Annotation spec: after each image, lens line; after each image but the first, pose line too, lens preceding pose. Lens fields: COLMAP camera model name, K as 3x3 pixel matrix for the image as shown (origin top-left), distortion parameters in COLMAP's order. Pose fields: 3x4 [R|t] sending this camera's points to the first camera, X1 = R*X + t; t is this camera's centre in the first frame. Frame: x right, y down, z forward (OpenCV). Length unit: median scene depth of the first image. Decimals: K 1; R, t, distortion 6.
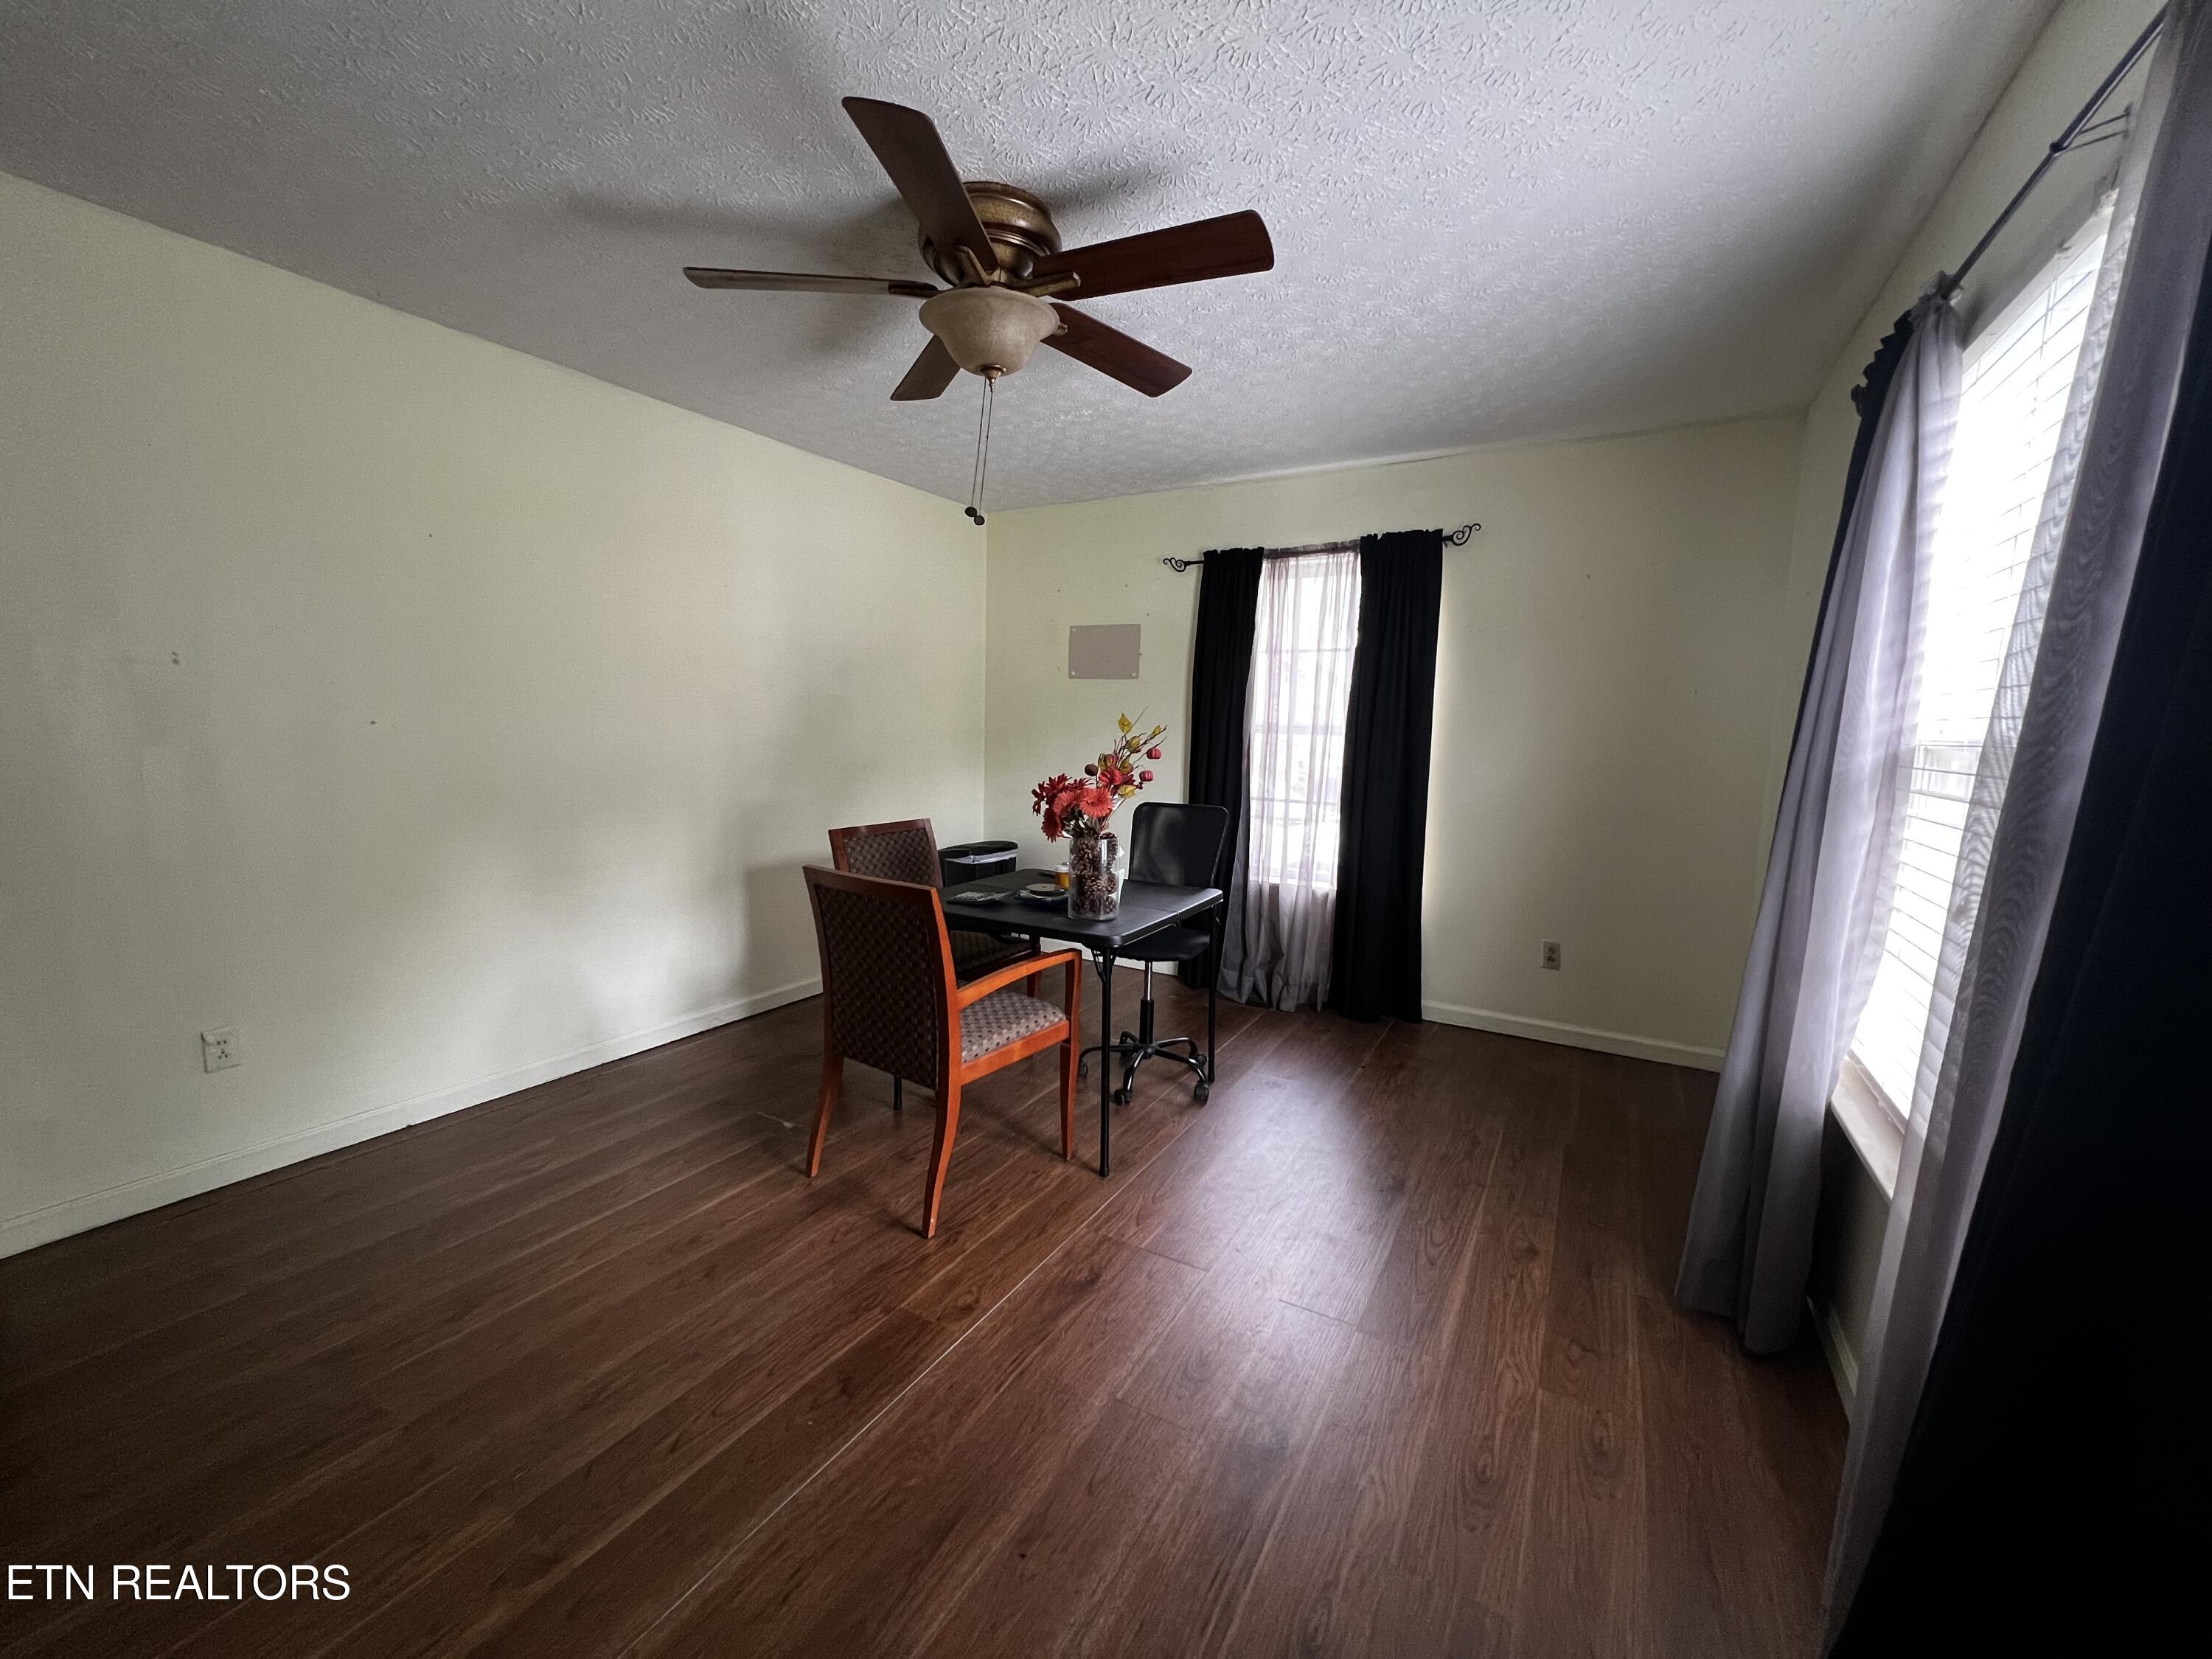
lens RADIAL K [[885.6, 0, 1106.0], [0, 885.6, 829.5], [0, 0, 1]] dist [-0.001726, -0.000047]
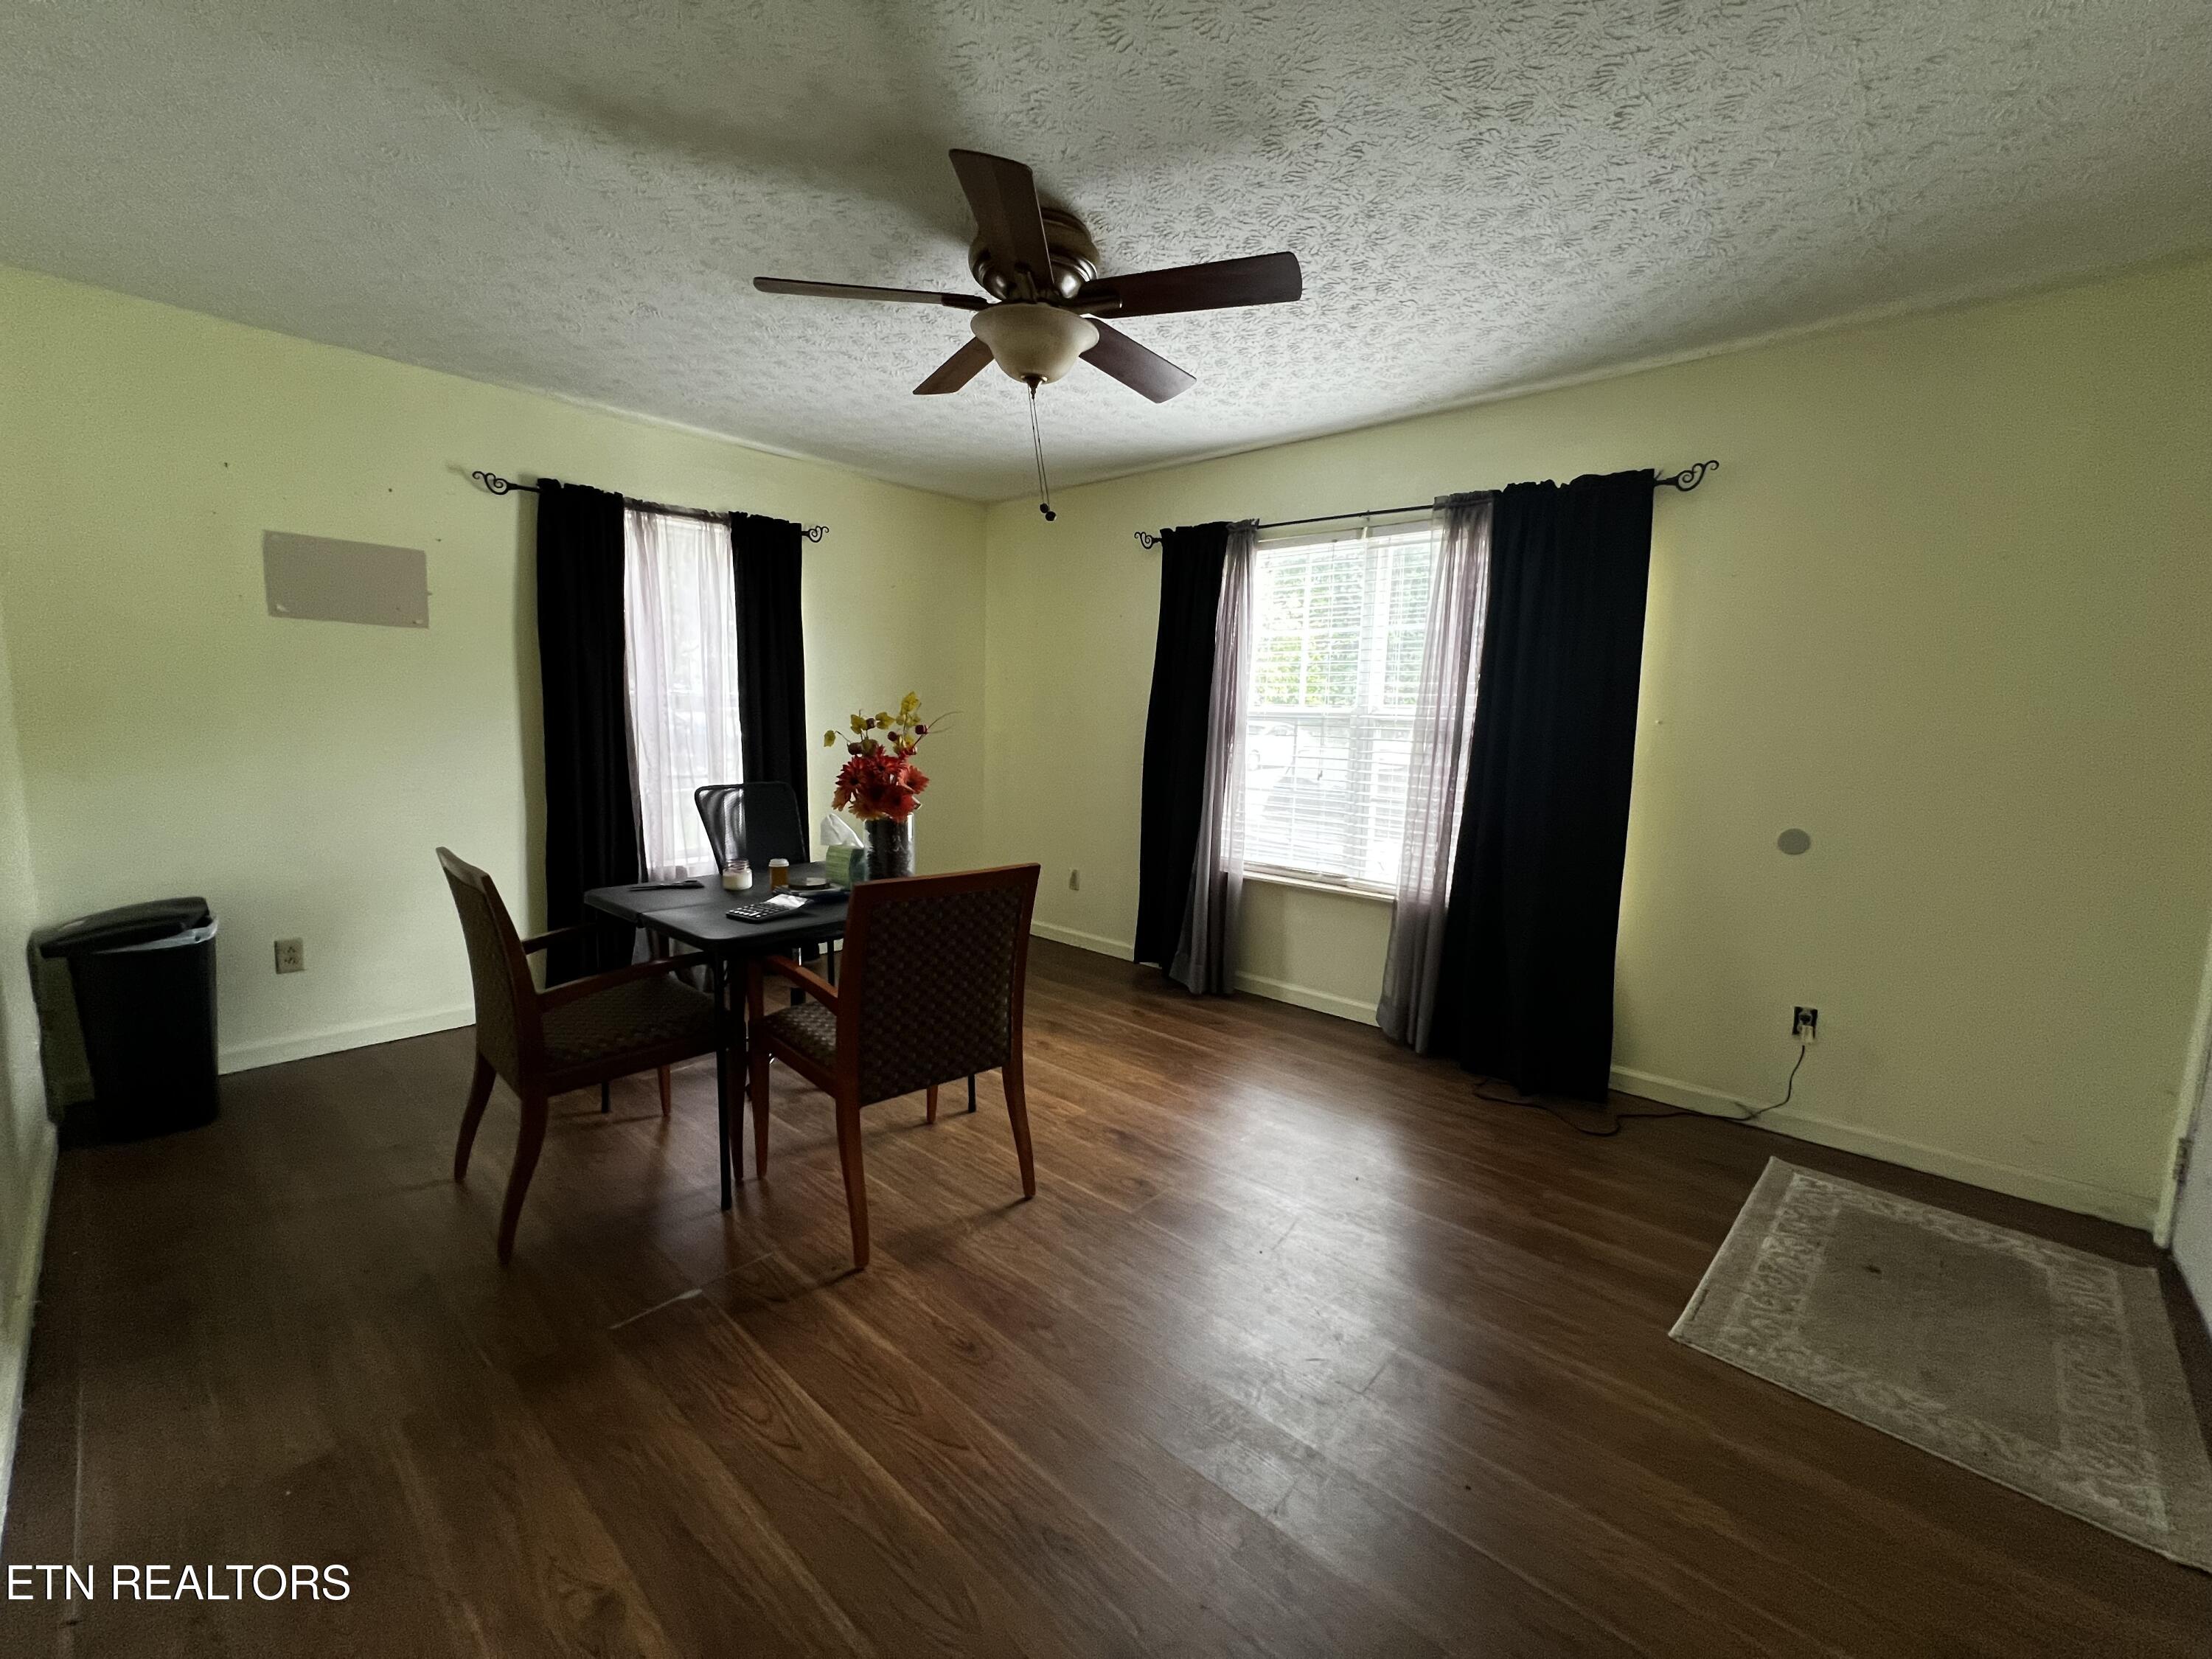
lens RADIAL K [[885.6, 0, 1106.0], [0, 885.6, 829.5], [0, 0, 1]] dist [-0.001726, -0.000047]
pose [[0.215416, -0.144344, 0.965795, -0.650486], [0.105164, 0.986692, 0.124011, -0.049485], [-0.970843, 0.074852, 0.227729, 0.371085]]
